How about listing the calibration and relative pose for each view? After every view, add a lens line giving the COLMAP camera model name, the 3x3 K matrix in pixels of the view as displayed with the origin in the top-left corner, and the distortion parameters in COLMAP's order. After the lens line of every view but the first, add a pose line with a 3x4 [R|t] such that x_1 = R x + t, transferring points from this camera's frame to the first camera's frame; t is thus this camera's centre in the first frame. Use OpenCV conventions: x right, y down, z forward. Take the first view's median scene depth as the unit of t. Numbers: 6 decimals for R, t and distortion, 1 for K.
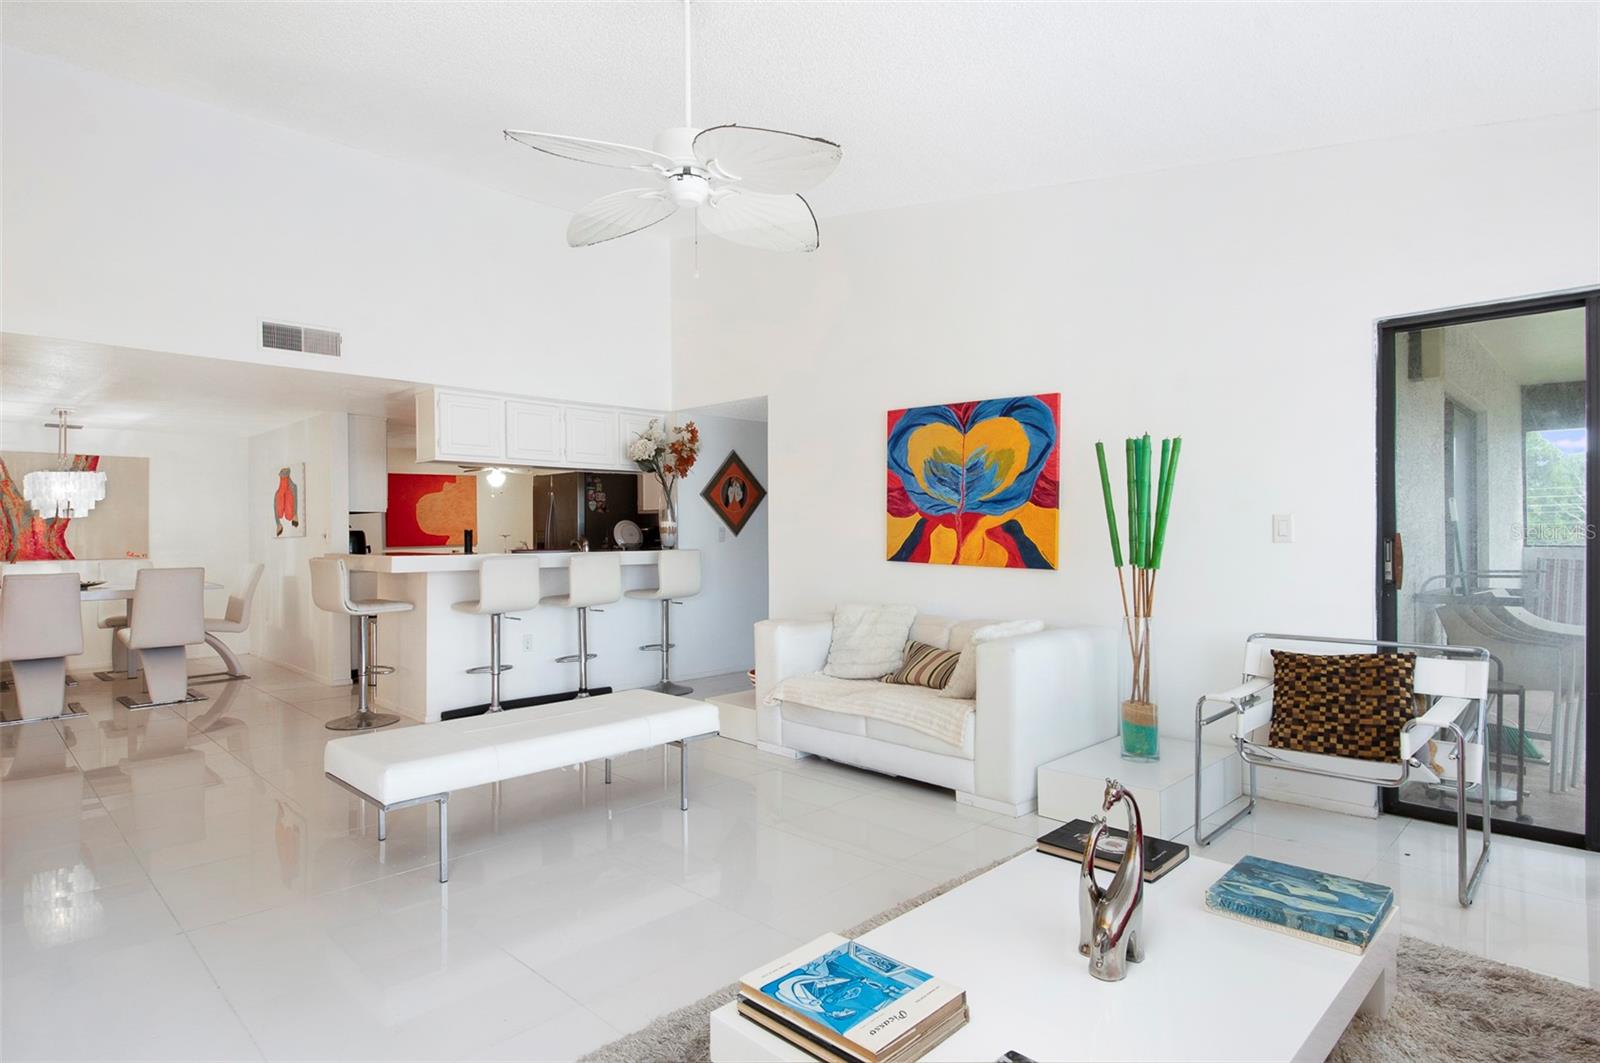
lens RADIAL K [[840.9, 0, 805.1], [0, 840.9, 534.3], [0, 0, 1]] dist [0.000423, -0.009899]
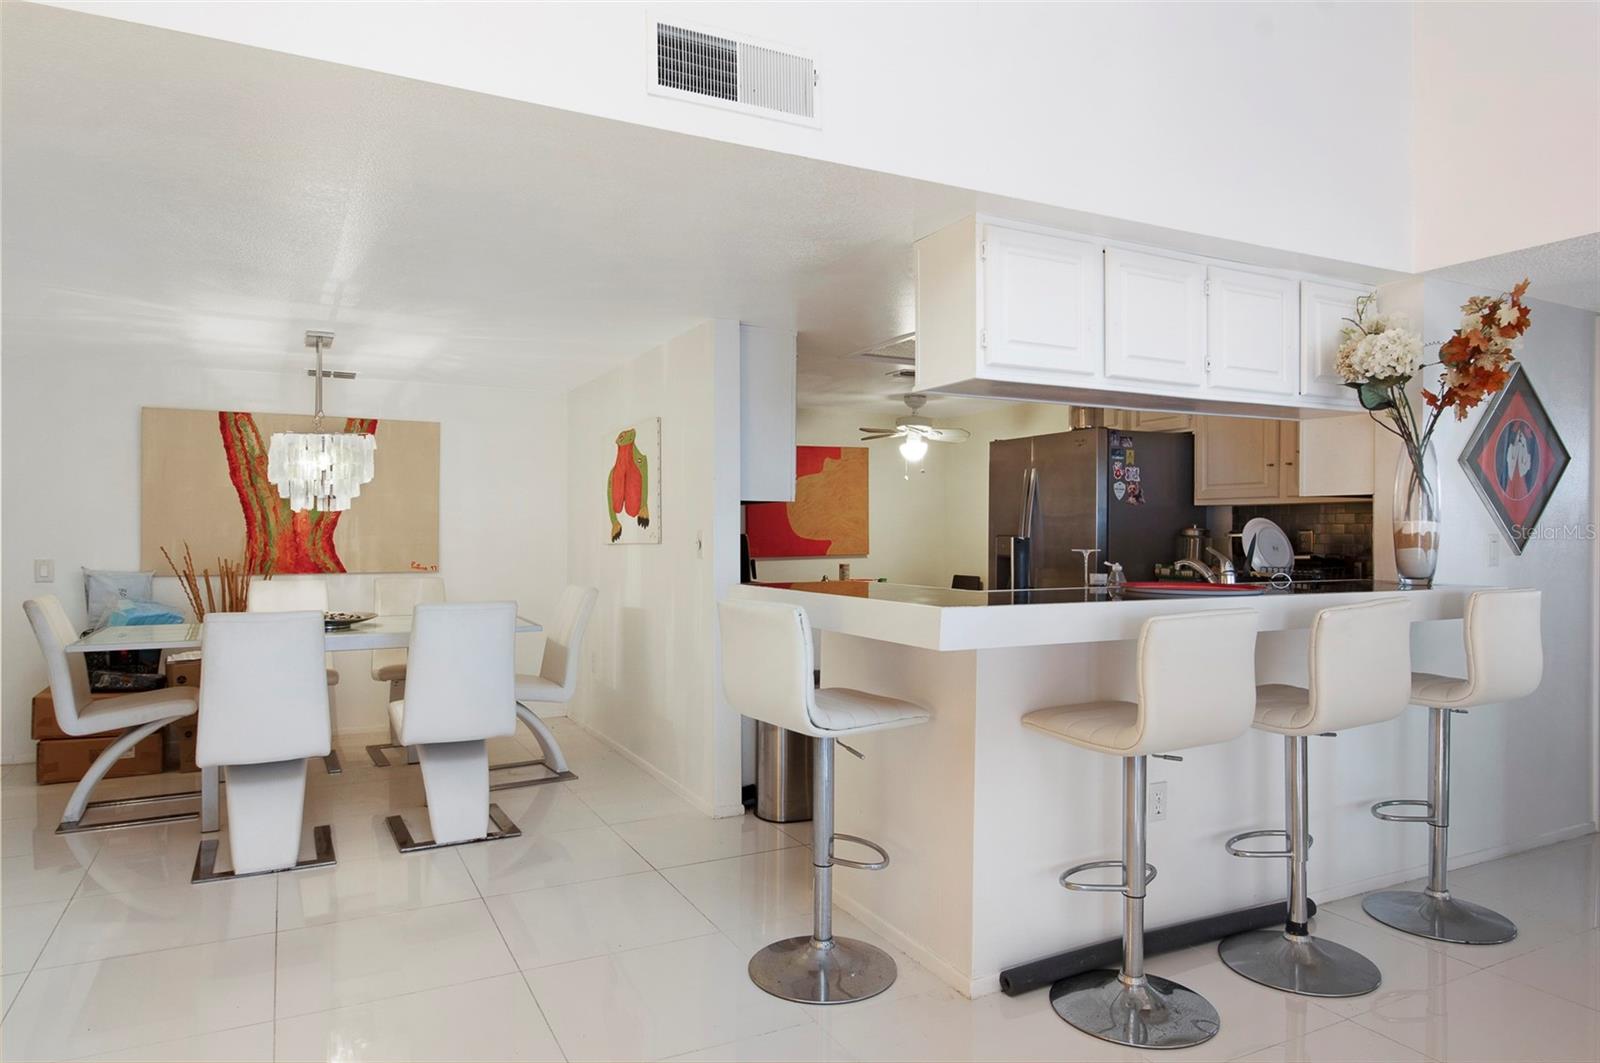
lens RADIAL K [[981.8, 0, 802.1], [0, 981.8, 538.5], [0, 0, 1]] dist [-0.002062, -0.003917]
pose [[0.948466, 0.009412, -0.316740, -0.280200], [-0.007790, 0.999949, 0.006387, -0.005998], [0.316784, -0.003590, 0.948491, 0.374986]]
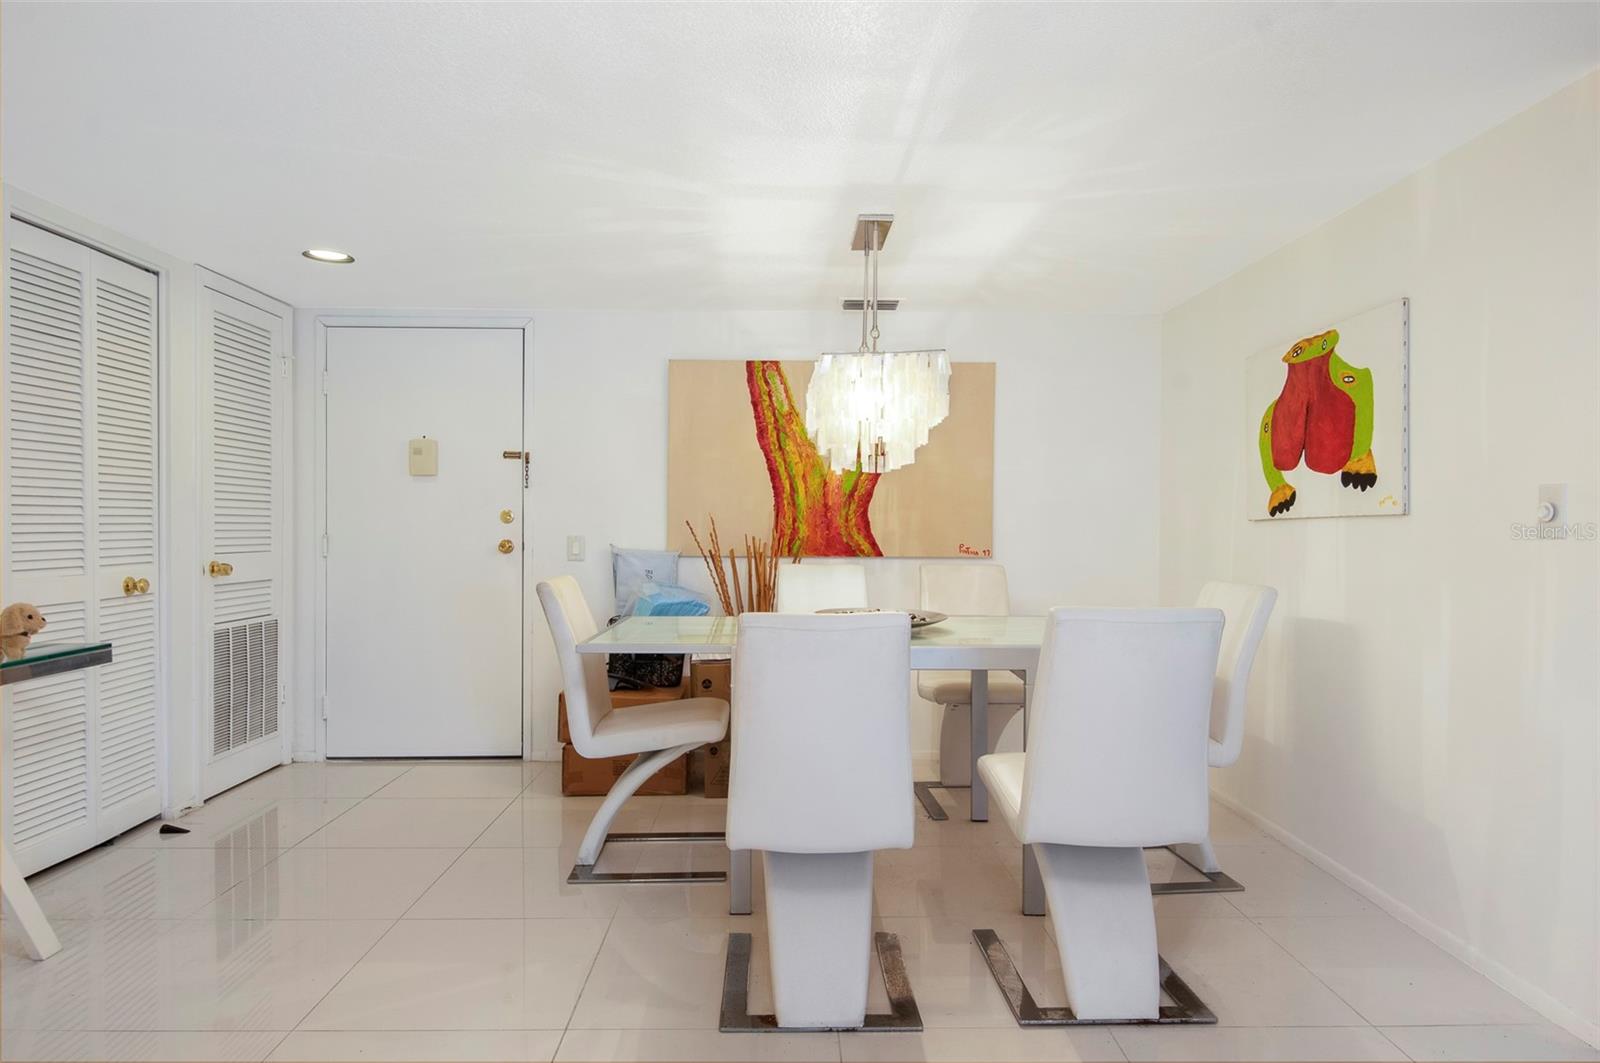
lens RADIAL K [[956.6, 0, 800.0], [0, 956.6, 531.5], [0, 0, 1]] dist [0.000694, -0.000533]
pose [[0.704823, 0.014014, -0.709245, -0.488037], [-0.009063, 0.999901, 0.010751, 0.007740], [0.709325, -0.001150, 0.704880, 0.543355]]
